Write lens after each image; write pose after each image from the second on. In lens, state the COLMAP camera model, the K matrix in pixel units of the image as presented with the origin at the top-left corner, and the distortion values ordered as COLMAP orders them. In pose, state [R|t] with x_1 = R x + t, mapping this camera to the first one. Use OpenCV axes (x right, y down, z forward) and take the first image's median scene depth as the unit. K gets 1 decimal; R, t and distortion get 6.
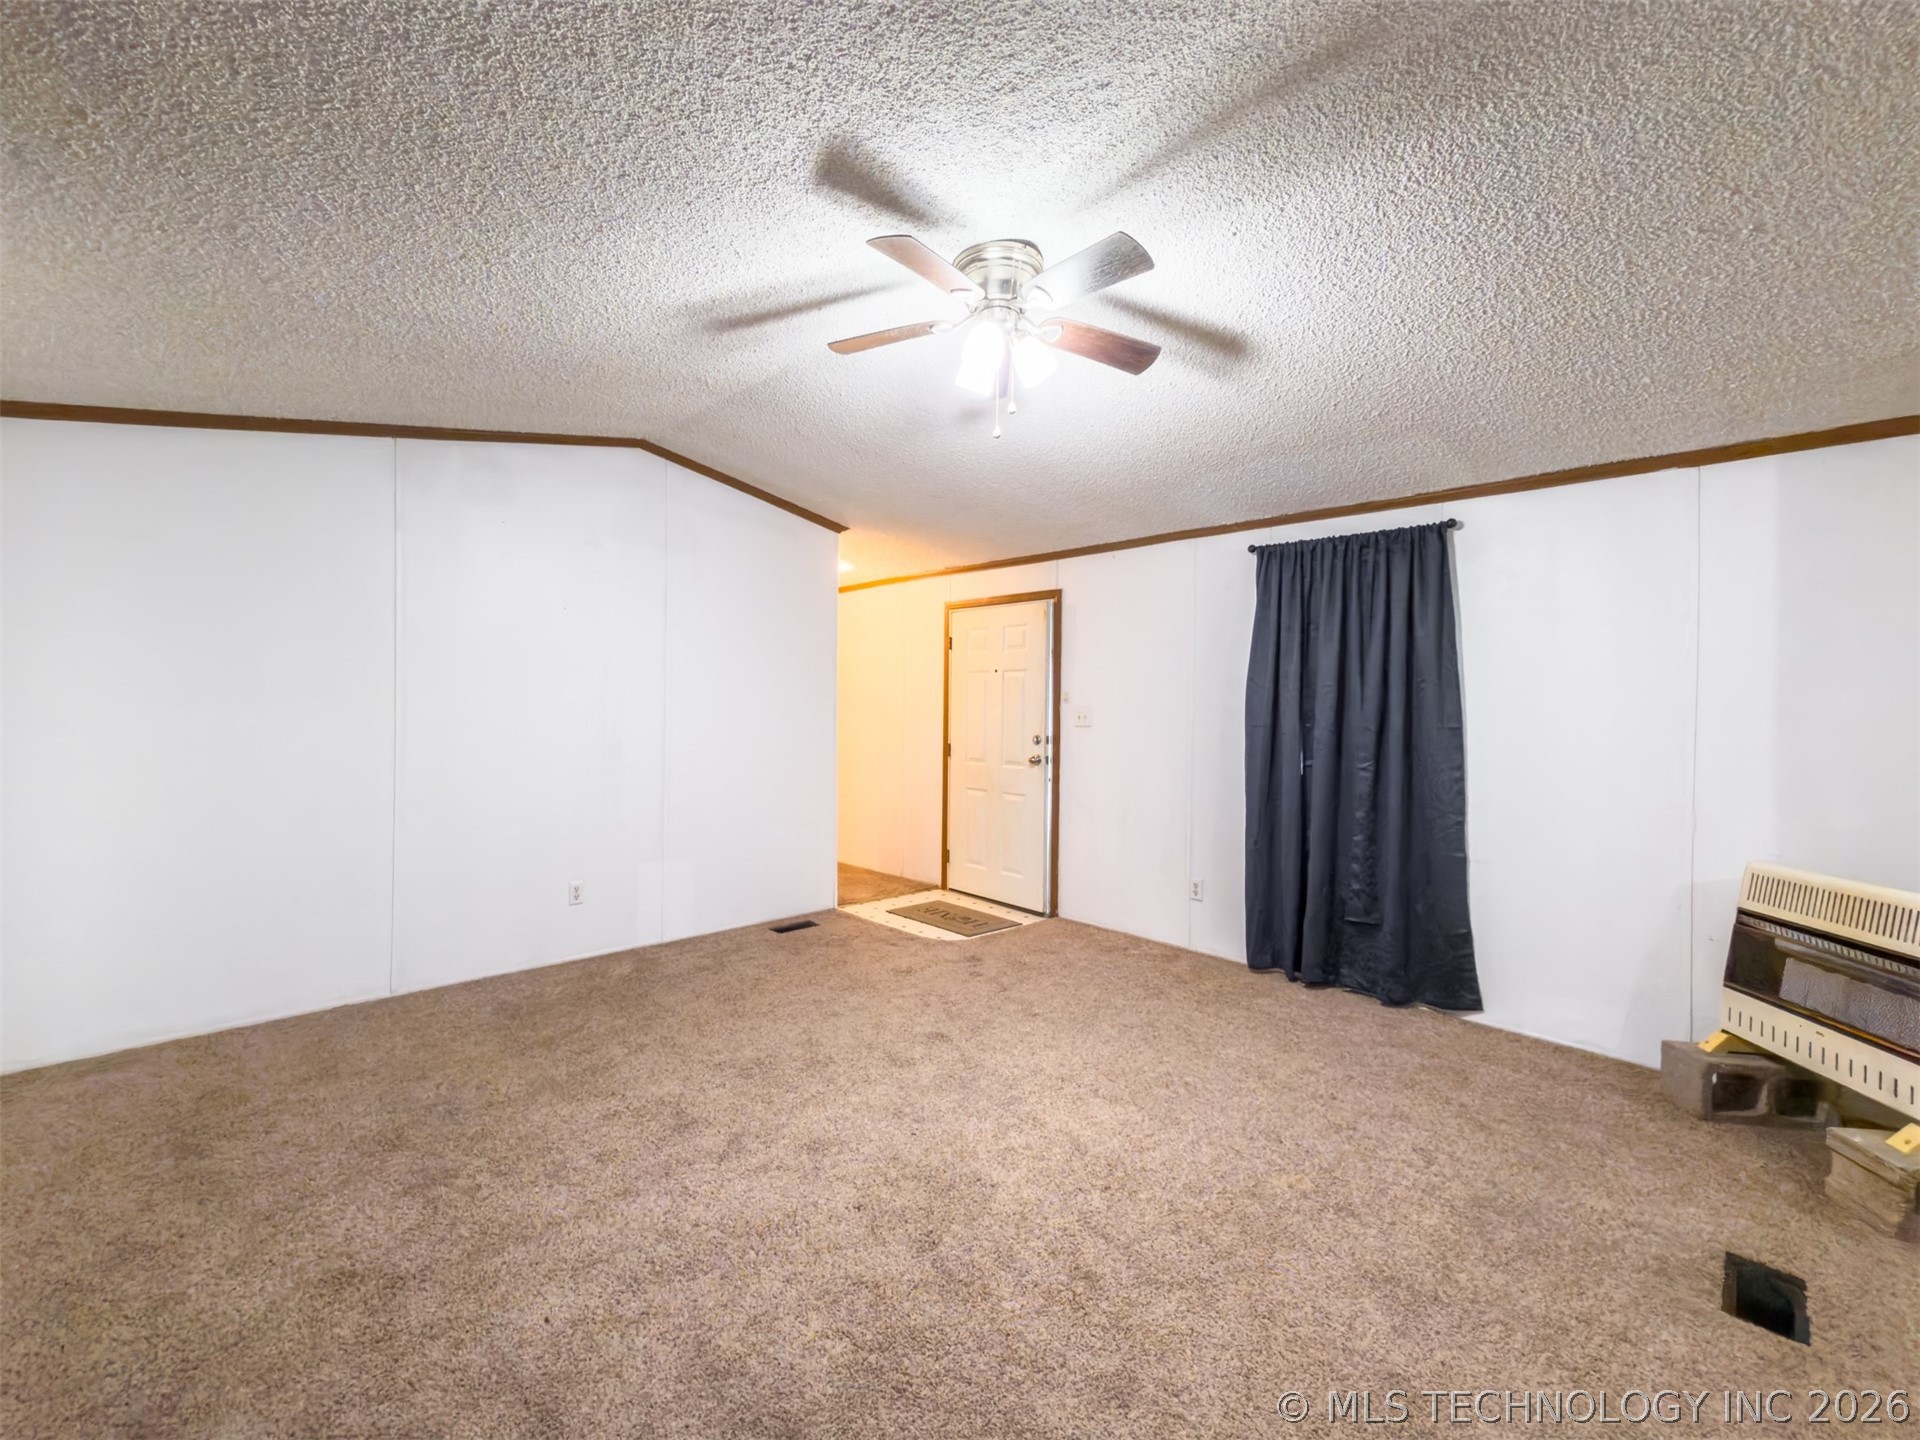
lens RADIAL K [[817.8, 0, 954.8], [0, 817.8, 712.0], [0, 0, 1]] dist [0.002672, 0.000207]
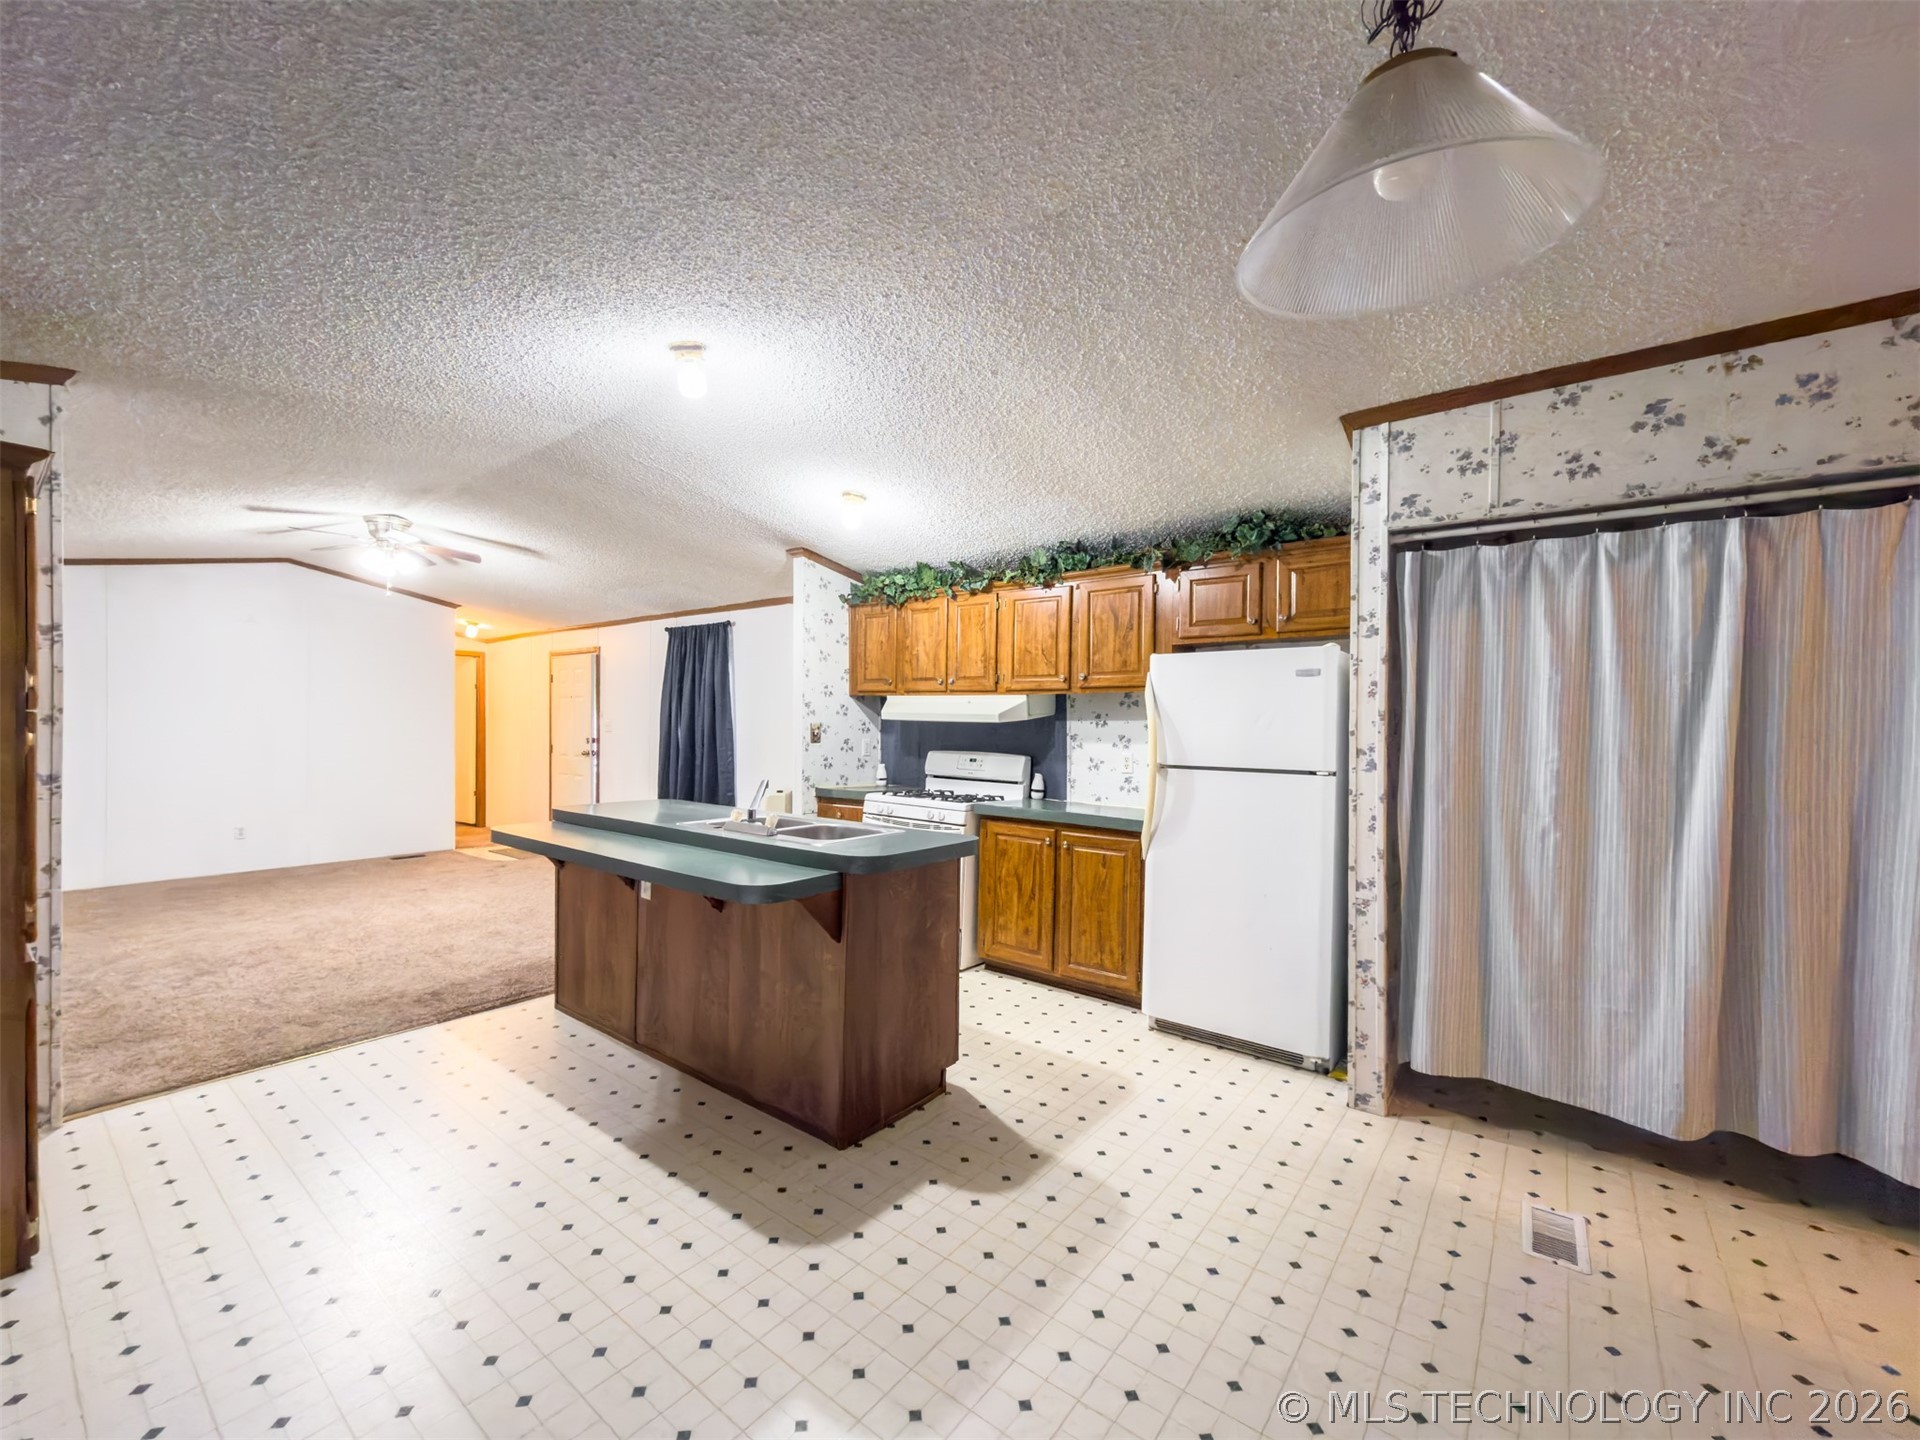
lens RADIAL K [[782.8, 0, 950.8], [0, 782.8, 729.2], [0, 0, 1]] dist [-0.000940, -0.000075]
pose [[0.990348, -0.005852, 0.138478, 0.796851], [0.005864, 0.999983, 0.000321, 0.022094], [-0.138477, 0.000495, 0.990366, -0.823641]]
